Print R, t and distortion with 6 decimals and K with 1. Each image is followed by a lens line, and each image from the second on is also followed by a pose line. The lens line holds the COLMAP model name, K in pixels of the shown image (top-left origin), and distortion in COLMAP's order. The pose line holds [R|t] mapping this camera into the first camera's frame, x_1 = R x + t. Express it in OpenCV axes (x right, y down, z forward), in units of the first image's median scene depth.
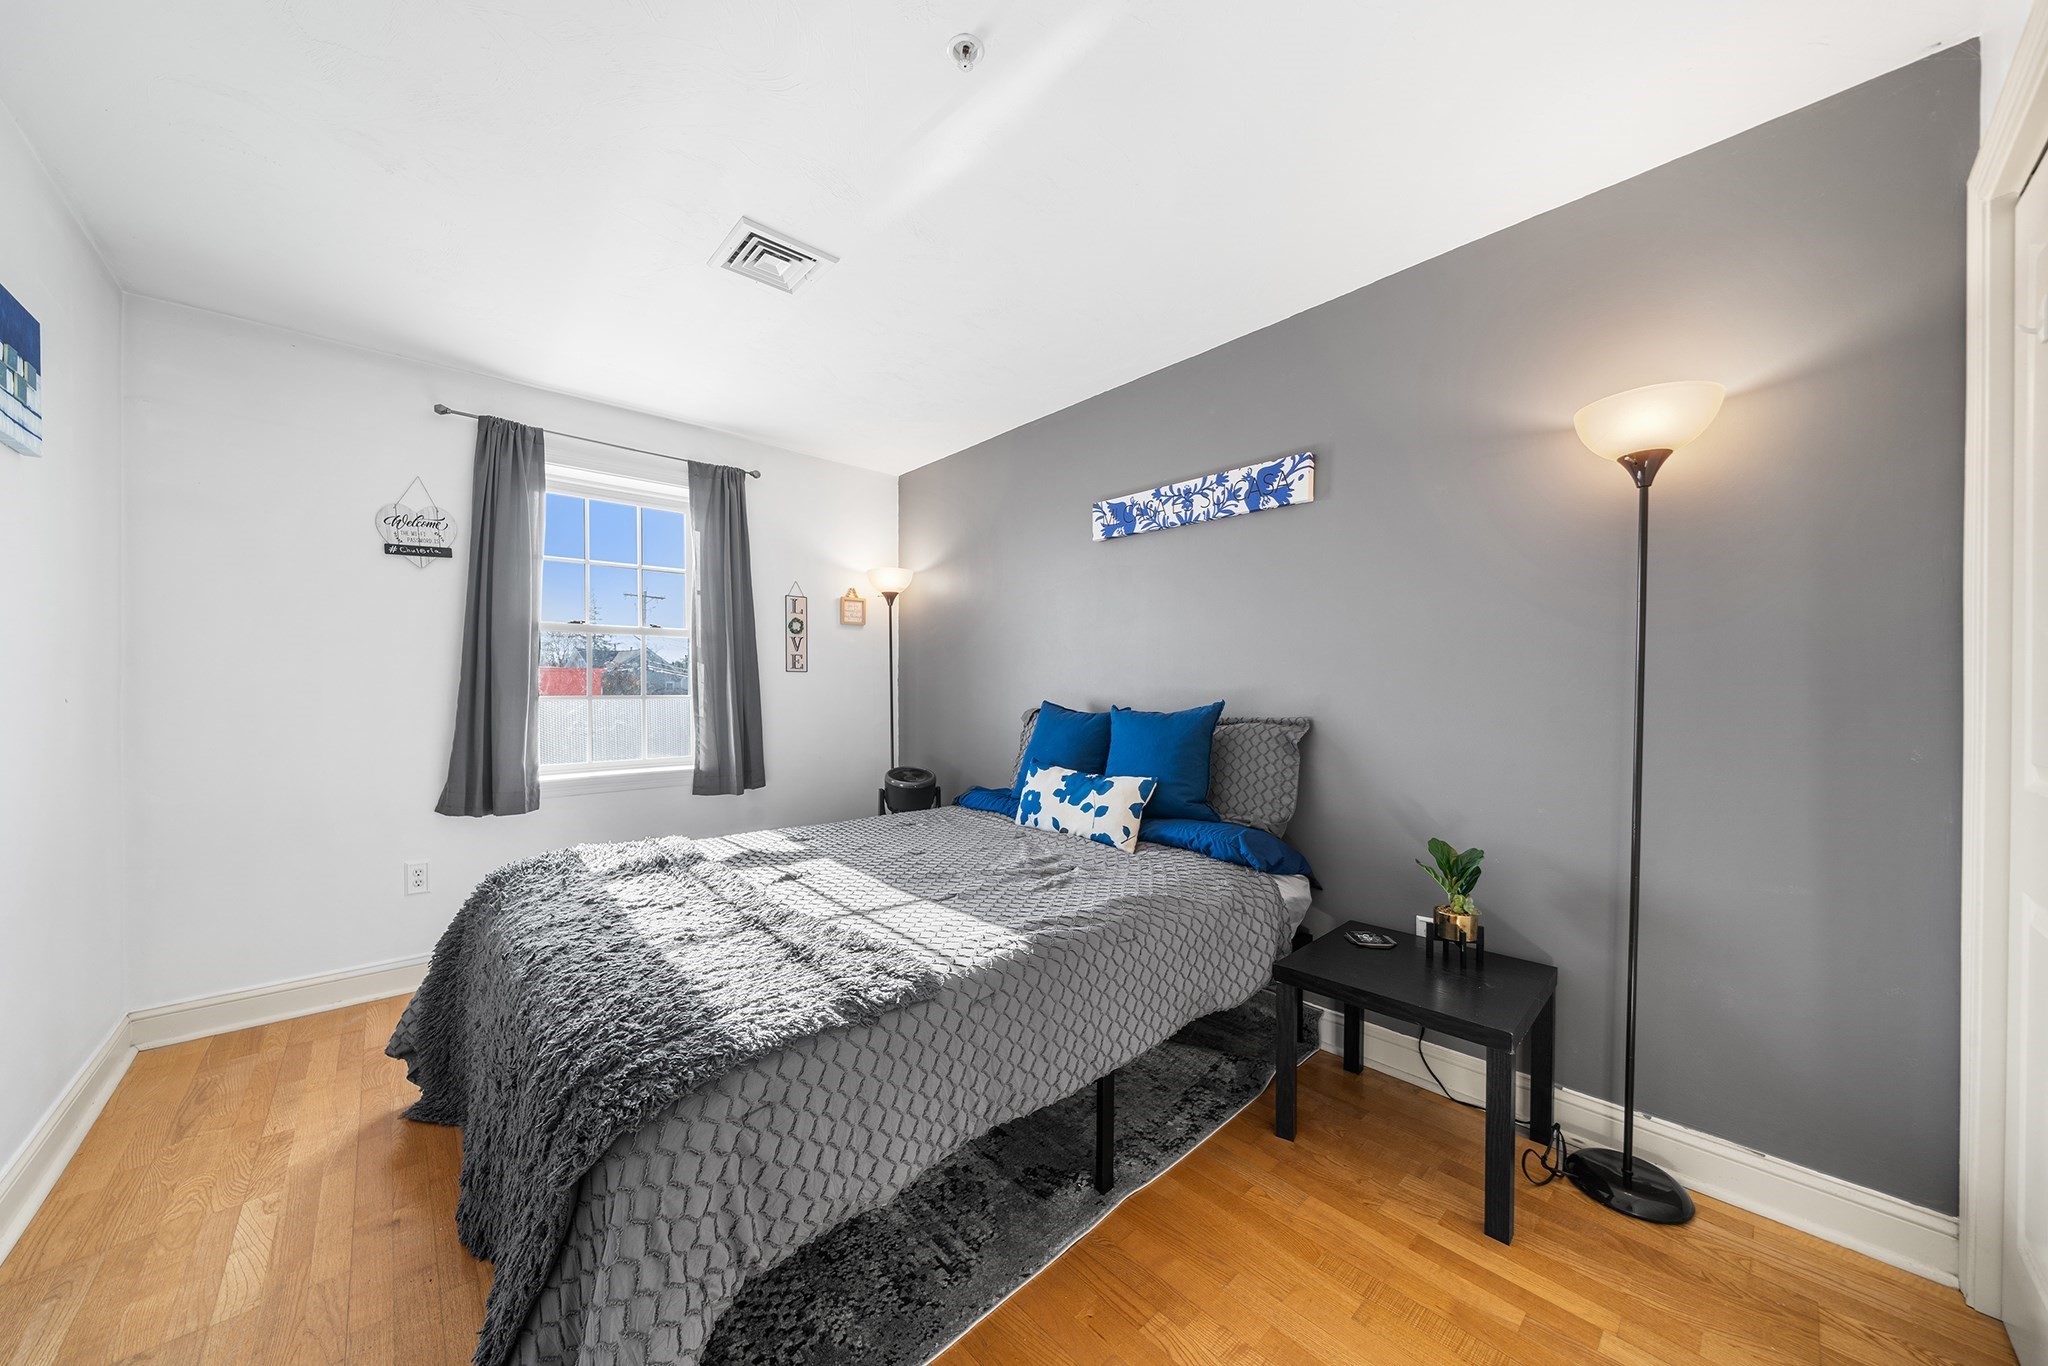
lens RADIAL K [[685.1, 0, 1026.4], [0, 685.1, 694.6], [0, 0, 1]] dist [0.002060, 0.000043]
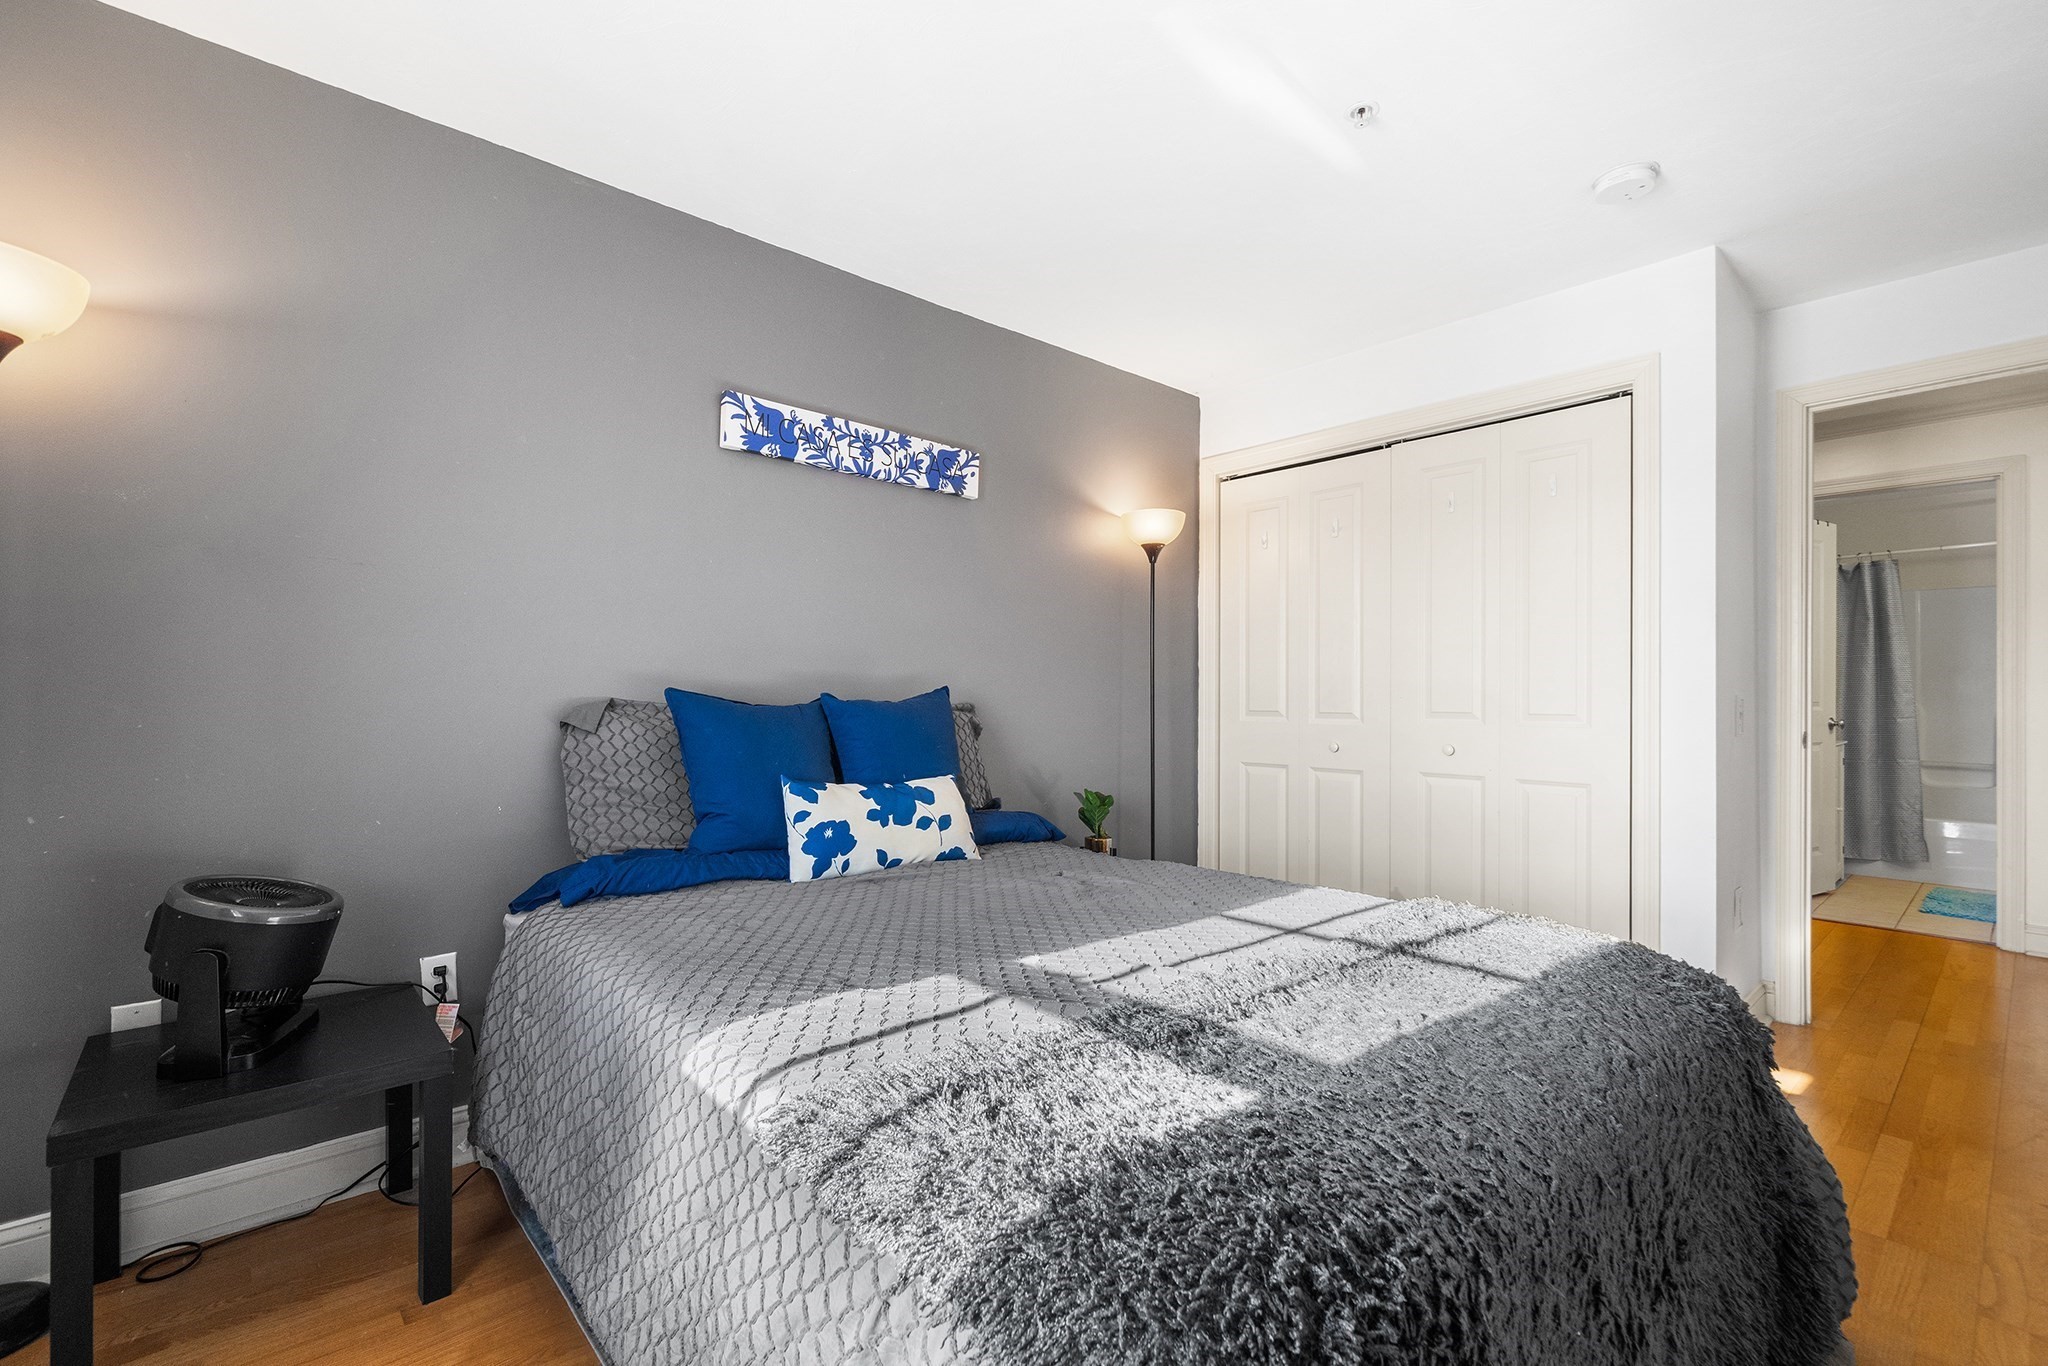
lens RADIAL K [[914.2, 0, 1021.6], [0, 914.2, 686.6], [0, 0, 1]] dist [0.000041, 0.001071]
pose [[0.026153, 0.007069, 0.999633, -0.898257], [0.000647, 0.999975, -0.007089, 0.015044], [-0.999658, 0.000832, 0.026147, 0.808560]]
